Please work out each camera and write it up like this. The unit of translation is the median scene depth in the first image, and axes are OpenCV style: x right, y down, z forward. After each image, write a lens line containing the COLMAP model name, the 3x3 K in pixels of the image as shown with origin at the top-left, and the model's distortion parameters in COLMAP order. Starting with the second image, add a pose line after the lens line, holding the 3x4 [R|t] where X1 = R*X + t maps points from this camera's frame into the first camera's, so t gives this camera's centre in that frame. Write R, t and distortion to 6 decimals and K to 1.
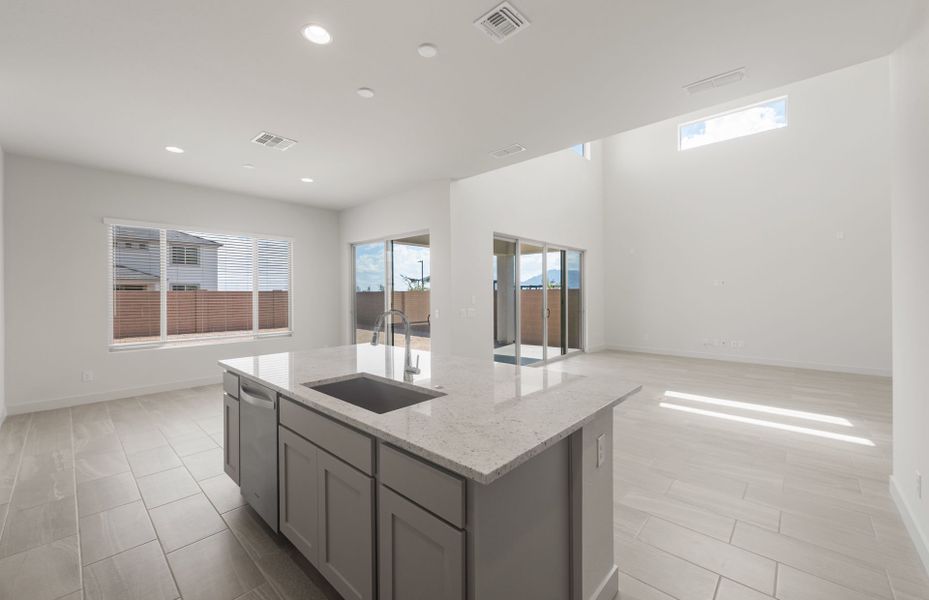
lens RADIAL K [[368.6, 0, 465.9], [0, 368.6, 297.6], [0, 0, 1]] dist [-0.000504, -0.000140]
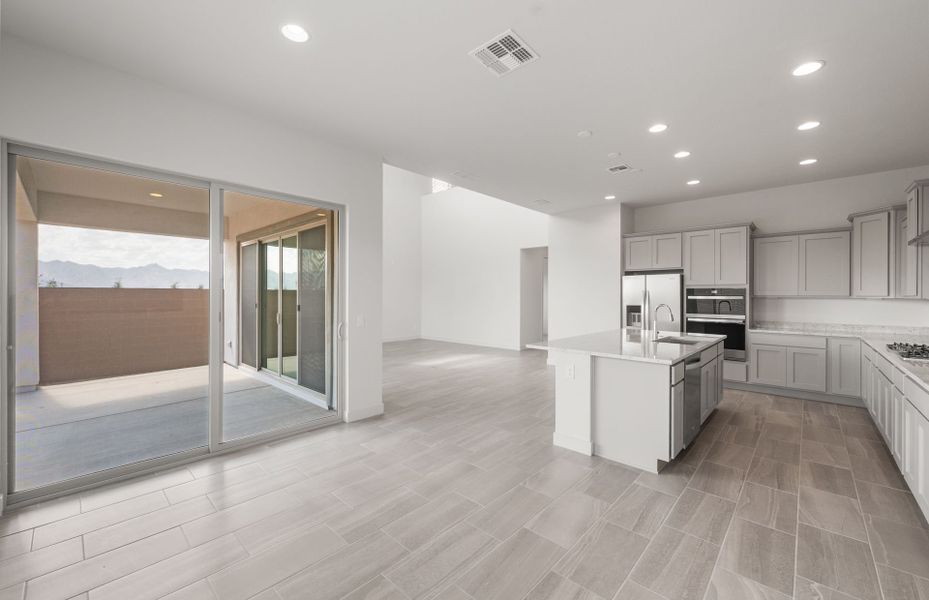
lens RADIAL K [[368.6, 0, 465.9], [0, 368.6, 297.6], [0, 0, 1]] dist [-0.000504, -0.000140]
pose [[0.006531, -0.000513, 0.999979, -1.047821], [0.001484, 0.999999, 0.000503, -0.008853], [-0.999978, 0.001481, 0.006531, 0.970885]]
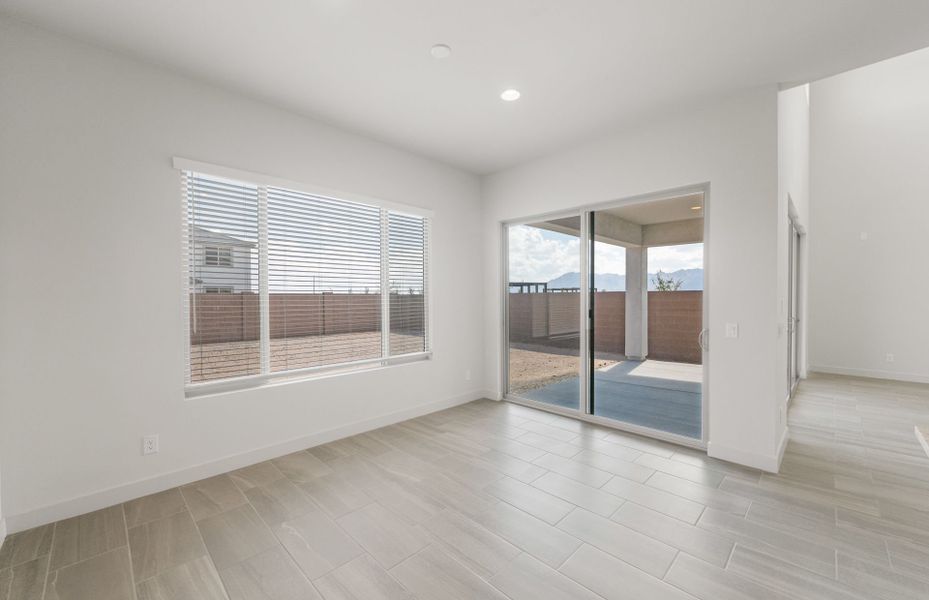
lens RADIAL K [[369.4, 0, 465.9], [0, 369.4, 315.0], [0, 0, 1]] dist [-0.002737, -0.000240]
pose [[0.998999, 0.003340, -0.044614, -0.346264], [-0.001583, 0.999223, 0.039382, -0.002494], [0.044710, -0.039272, 0.998228, 0.311521]]
